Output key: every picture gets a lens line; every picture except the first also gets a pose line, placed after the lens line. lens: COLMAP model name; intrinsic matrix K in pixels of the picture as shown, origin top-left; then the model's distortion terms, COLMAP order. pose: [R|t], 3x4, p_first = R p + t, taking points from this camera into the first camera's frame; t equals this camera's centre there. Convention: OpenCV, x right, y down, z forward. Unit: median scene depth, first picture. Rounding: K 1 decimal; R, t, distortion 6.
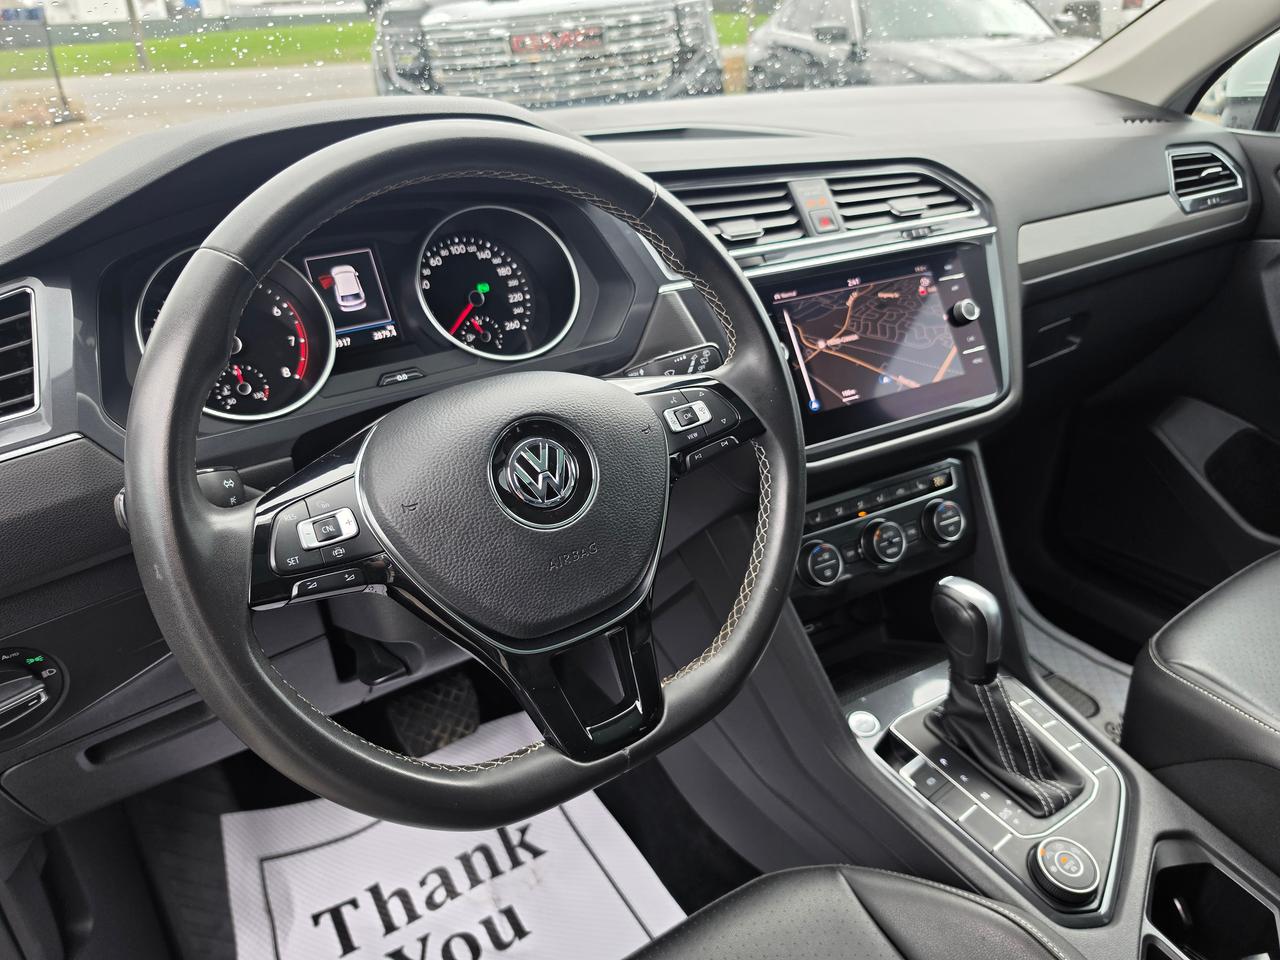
lens RADIAL K [[909.9, 0, 640.2], [0, 909.9, 472.6], [0, 0, 1]] dist [0.017371, -0.041085]
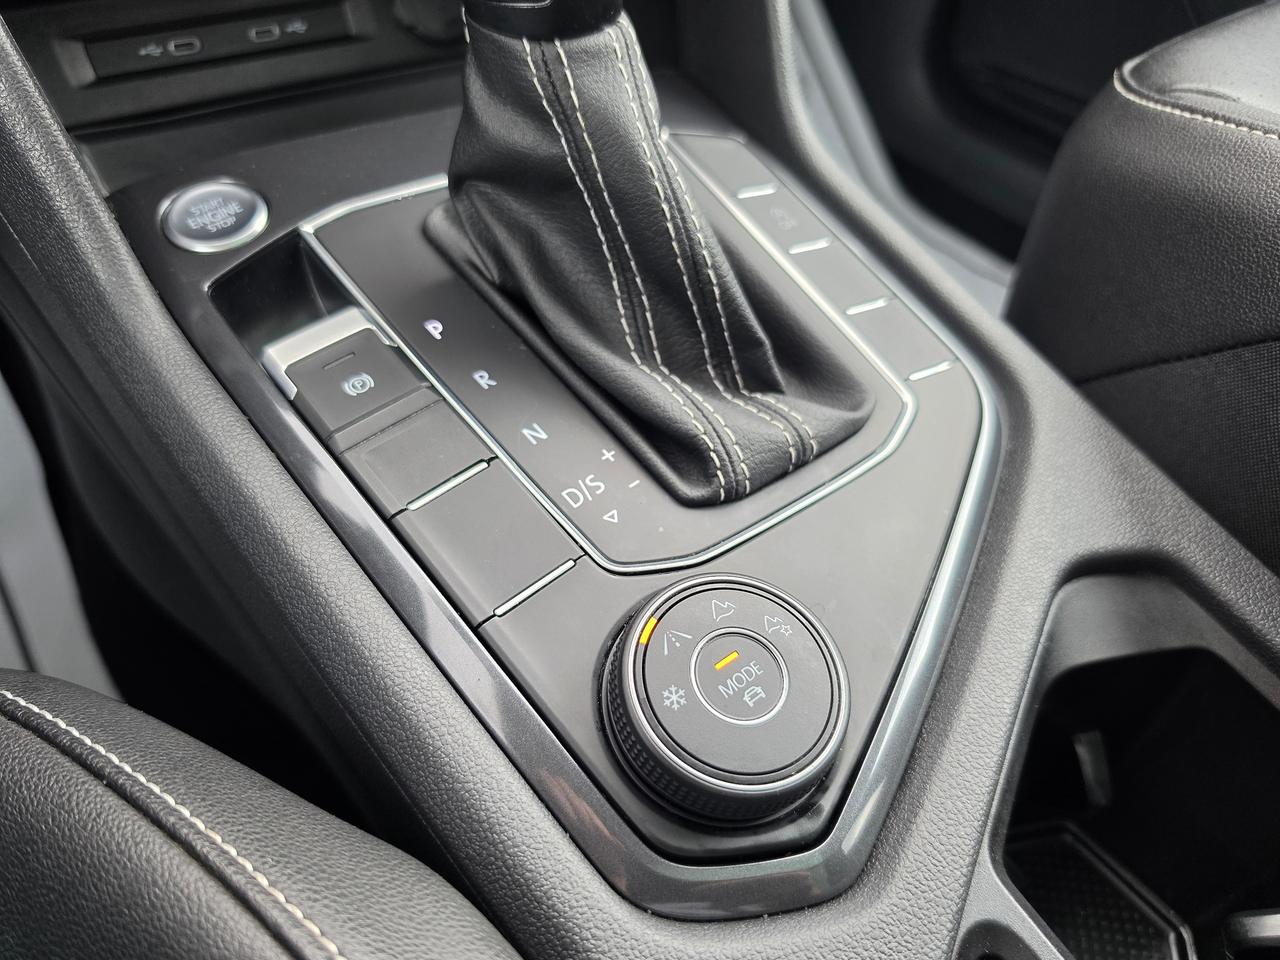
lens RADIAL K [[909.9, 0, 645.3], [0, 909.9, 468.4], [0, 0, 1]] dist [0.017371, -0.041085]
pose [[0.993320, 0.015159, 0.114397, 0.381933], [-0.050560, 0.948287, 0.313363, 0.271787], [-0.103731, -0.317053, 0.942718, 0.717538]]
